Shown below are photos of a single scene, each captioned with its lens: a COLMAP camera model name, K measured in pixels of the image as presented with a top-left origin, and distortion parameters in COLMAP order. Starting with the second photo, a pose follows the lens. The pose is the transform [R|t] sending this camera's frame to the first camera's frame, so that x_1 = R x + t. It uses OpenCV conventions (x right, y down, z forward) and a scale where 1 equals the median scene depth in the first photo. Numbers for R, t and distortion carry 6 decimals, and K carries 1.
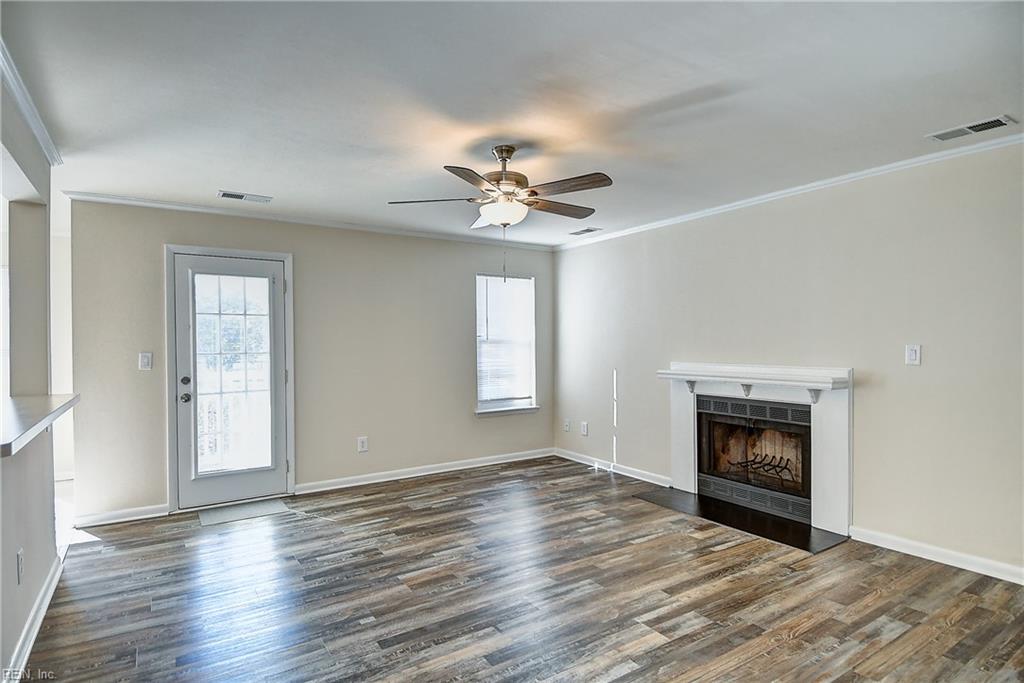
lens RADIAL K [[532.2, 0, 512.6], [0, 532.2, 347.0], [0, 0, 1]] dist [0.030561, -0.034815]
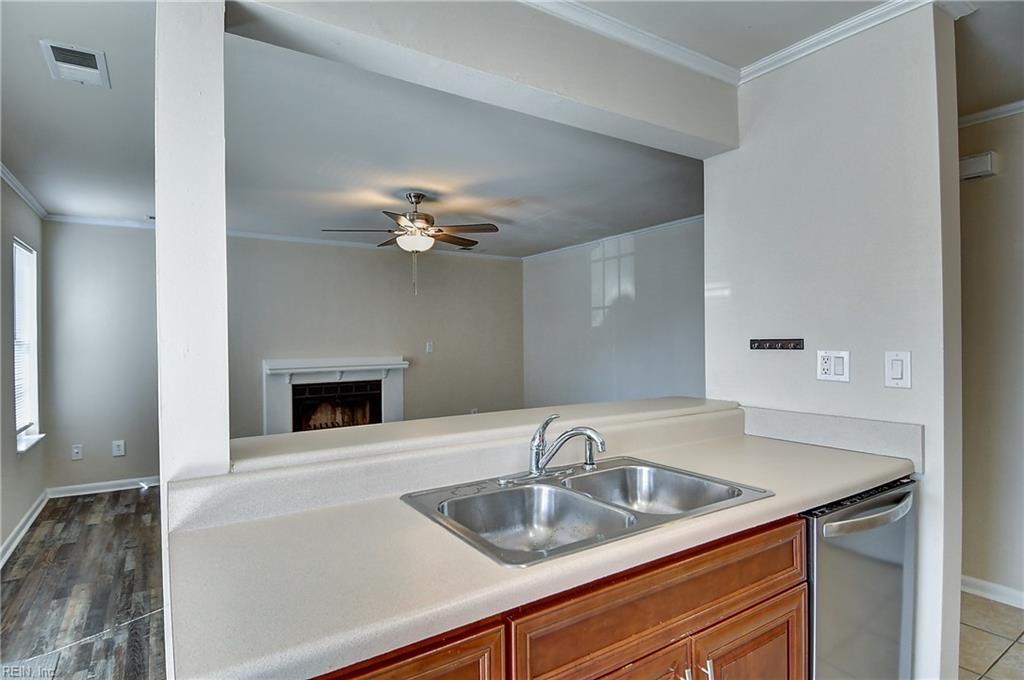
lens RADIAL K [[532.2, 0, 509.8], [0, 532.2, 336.3], [0, 0, 1]] dist [0.030561, -0.034815]
pose [[0.014350, 0.011332, 0.999833, -0.963109], [0.019765, 0.999737, -0.011615, 0.002751], [-0.999702, 0.019928, 0.014122, 0.537411]]
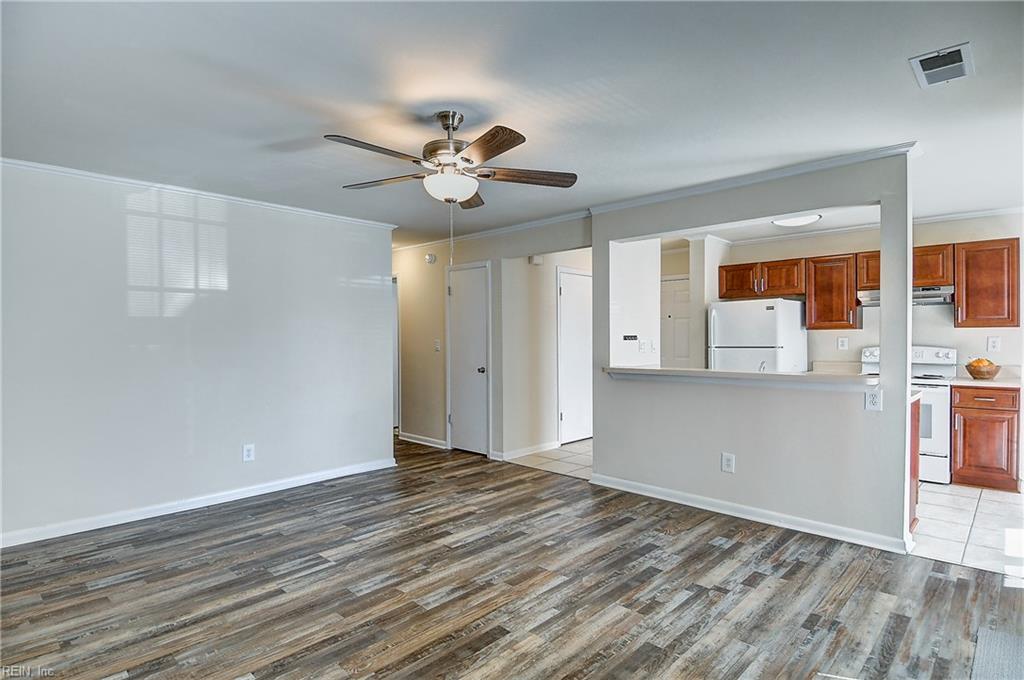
lens RADIAL K [[532.2, 0, 513.9], [0, 532.2, 346.1], [0, 0, 1]] dist [0.030561, -0.034815]
pose [[-0.974788, 0.013317, -0.222735, 0.060107], [0.007600, 0.999620, 0.026507, -0.004622], [0.223004, 0.024146, -0.974518, 1.362997]]
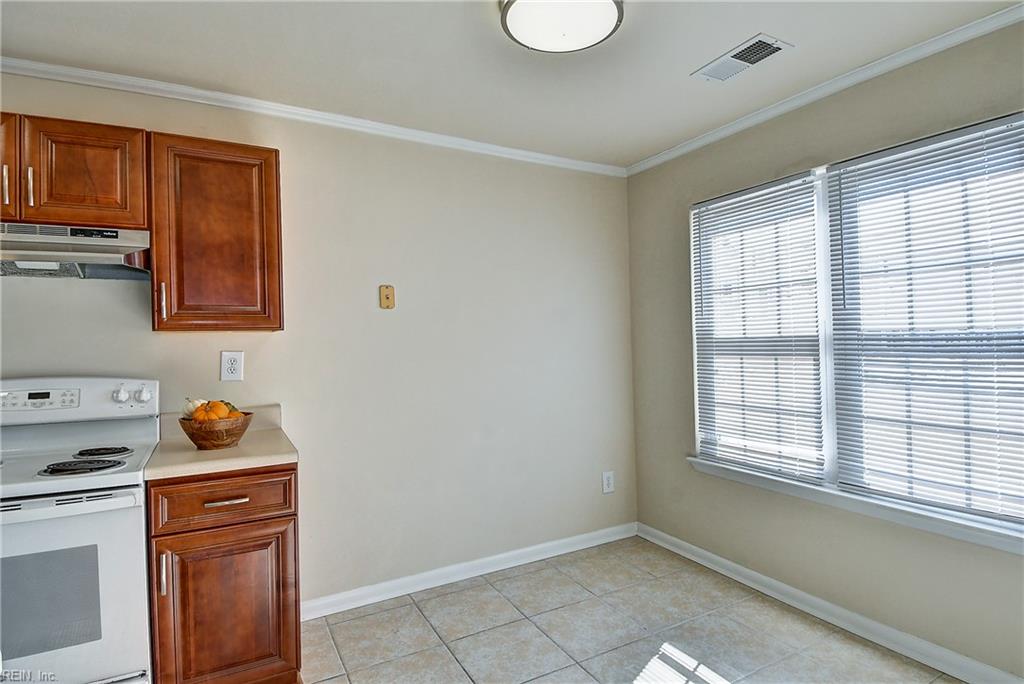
lens RADIAL K [[532.2, 0, 535.9], [0, 532.2, 335.9], [0, 0, 1]] dist [0.030561, -0.034815]
pose [[-0.042417, 0.003052, -0.999095, -0.657144], [0.006767, 0.999973, 0.002767, -0.001025], [0.999077, -0.006644, -0.042436, 0.814415]]
